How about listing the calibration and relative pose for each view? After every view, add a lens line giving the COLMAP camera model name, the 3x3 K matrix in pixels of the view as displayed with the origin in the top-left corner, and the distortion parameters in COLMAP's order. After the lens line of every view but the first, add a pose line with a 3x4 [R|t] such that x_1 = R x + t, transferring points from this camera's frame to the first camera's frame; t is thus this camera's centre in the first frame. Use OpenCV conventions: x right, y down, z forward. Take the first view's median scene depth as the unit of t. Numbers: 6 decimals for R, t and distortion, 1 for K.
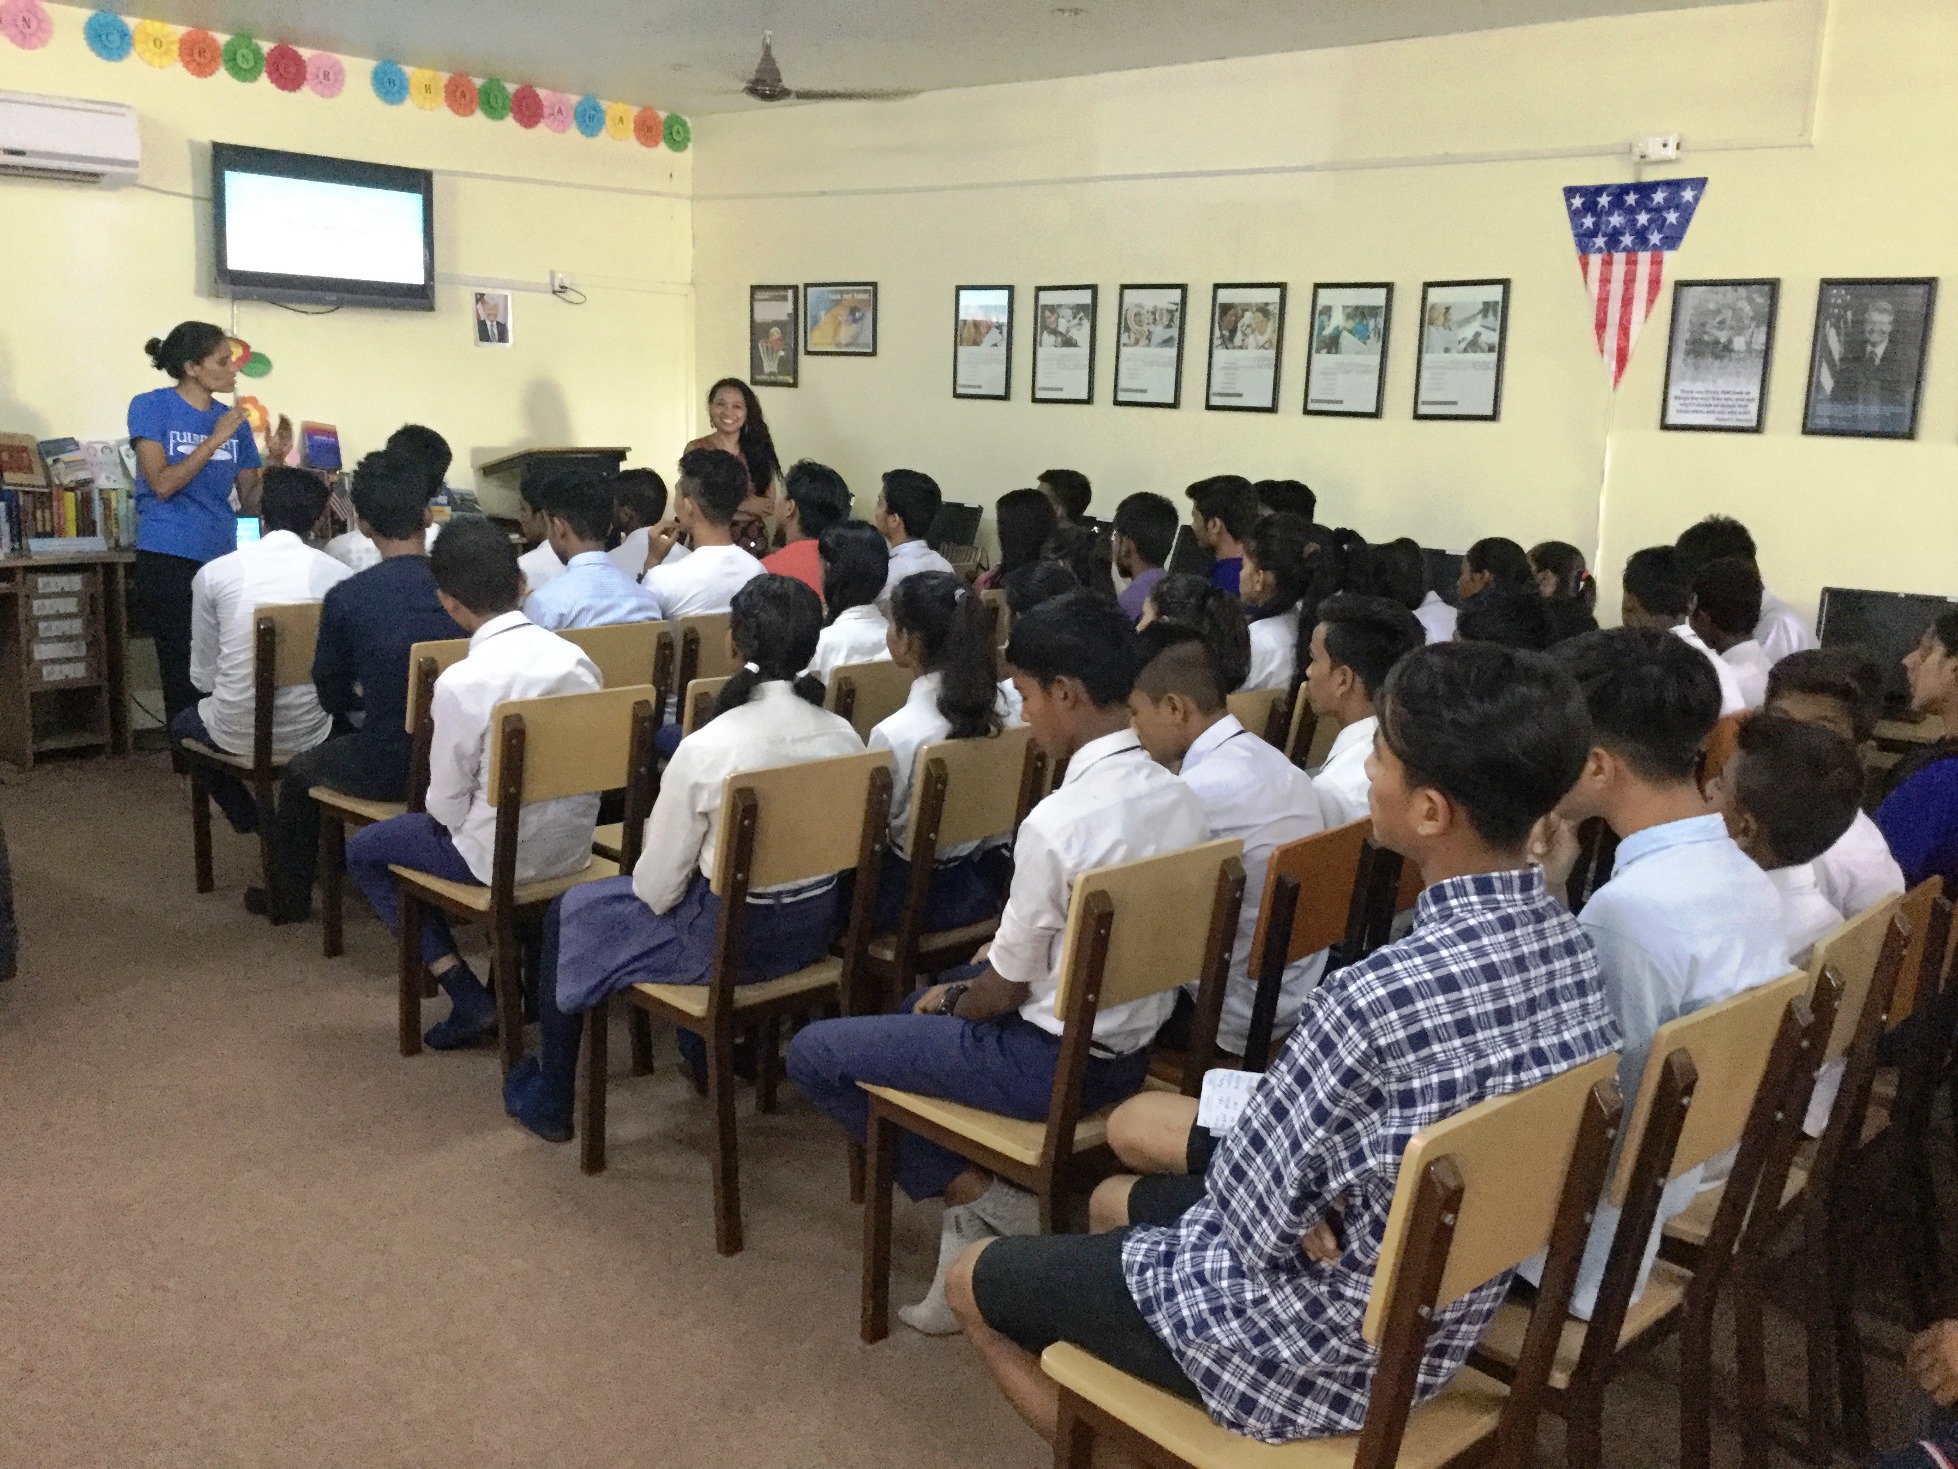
lens RADIAL K [[1730.8, 0, 957.5], [0, 1730.8, 729.8], [0, 0, 1]] dist [0.058262, -0.090225]
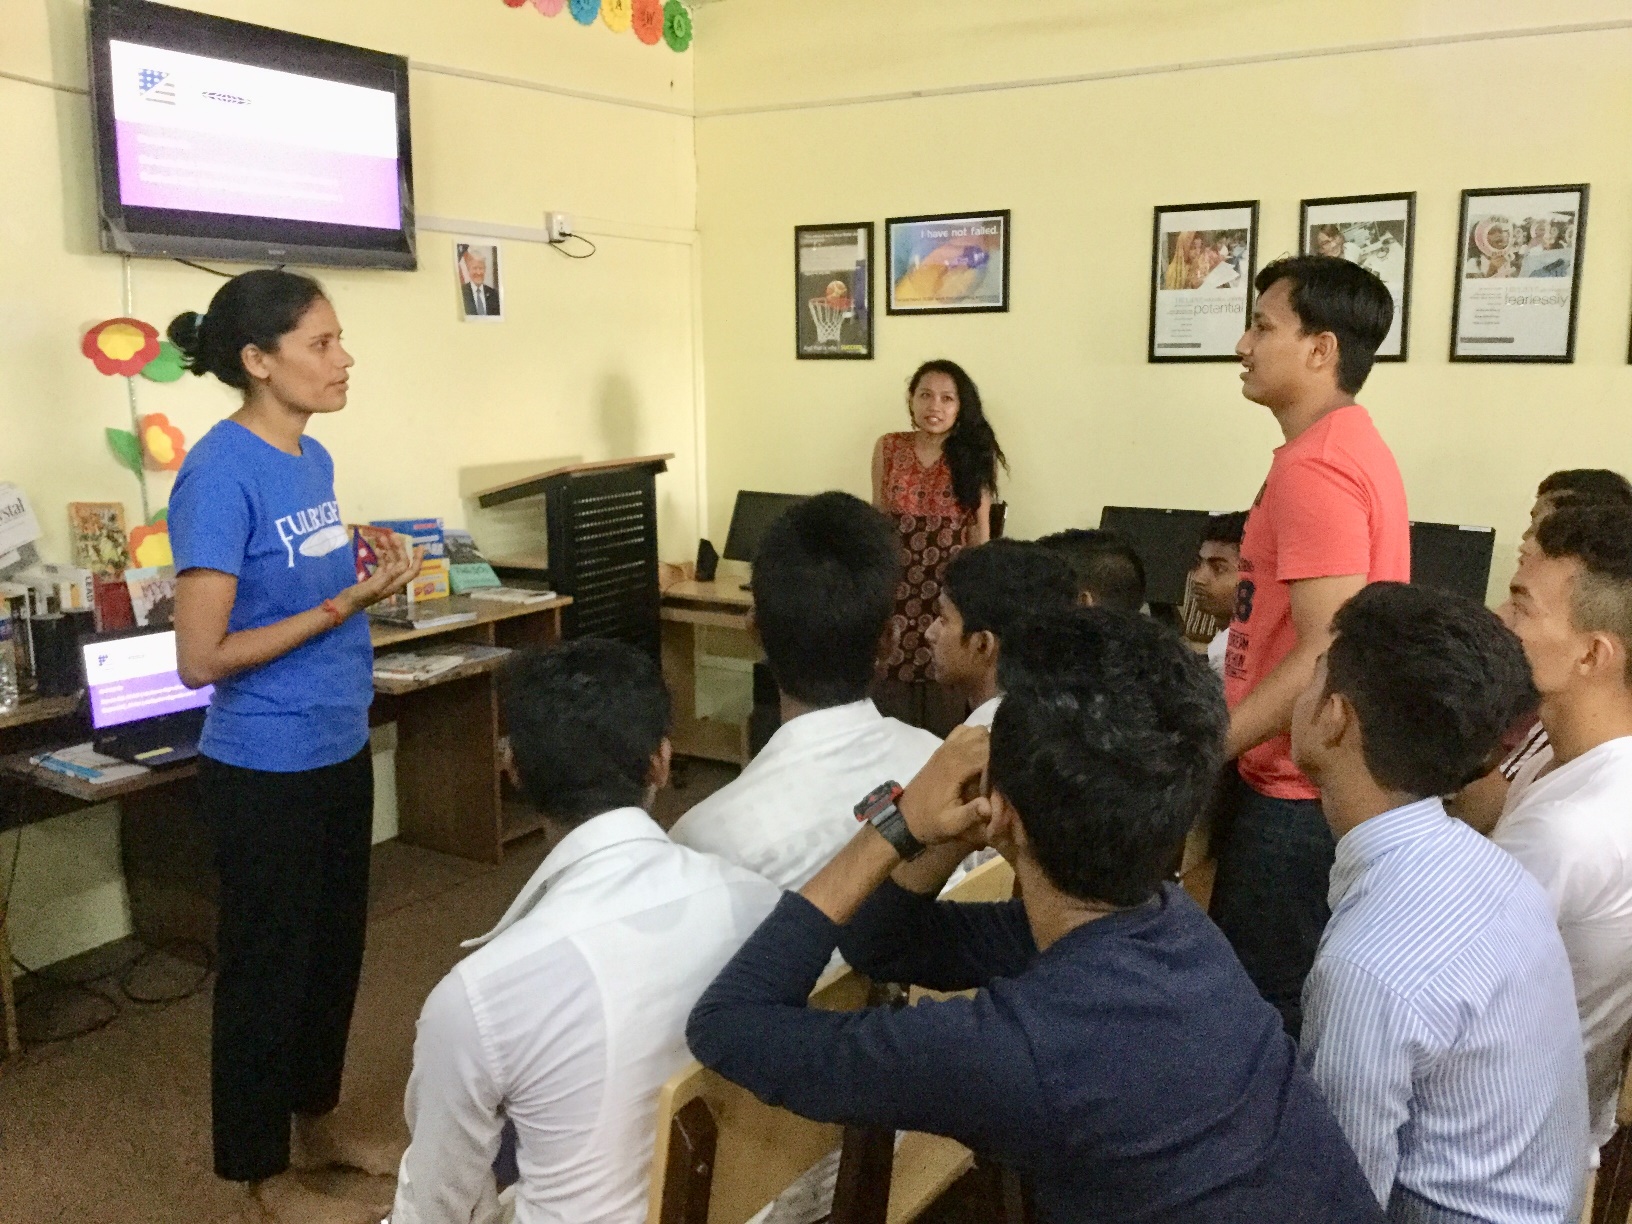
lens RADIAL K [[1442.6, 0, 805.2], [0, 1442.6, 615.6], [0, 0, 1]] dist [0.058262, -0.090225]
pose [[0.987012, -0.070014, 0.144589, -0.266673], [0.071631, 0.997413, -0.005995, -0.103693], [-0.143795, 0.016274, 0.989474, 0.472933]]
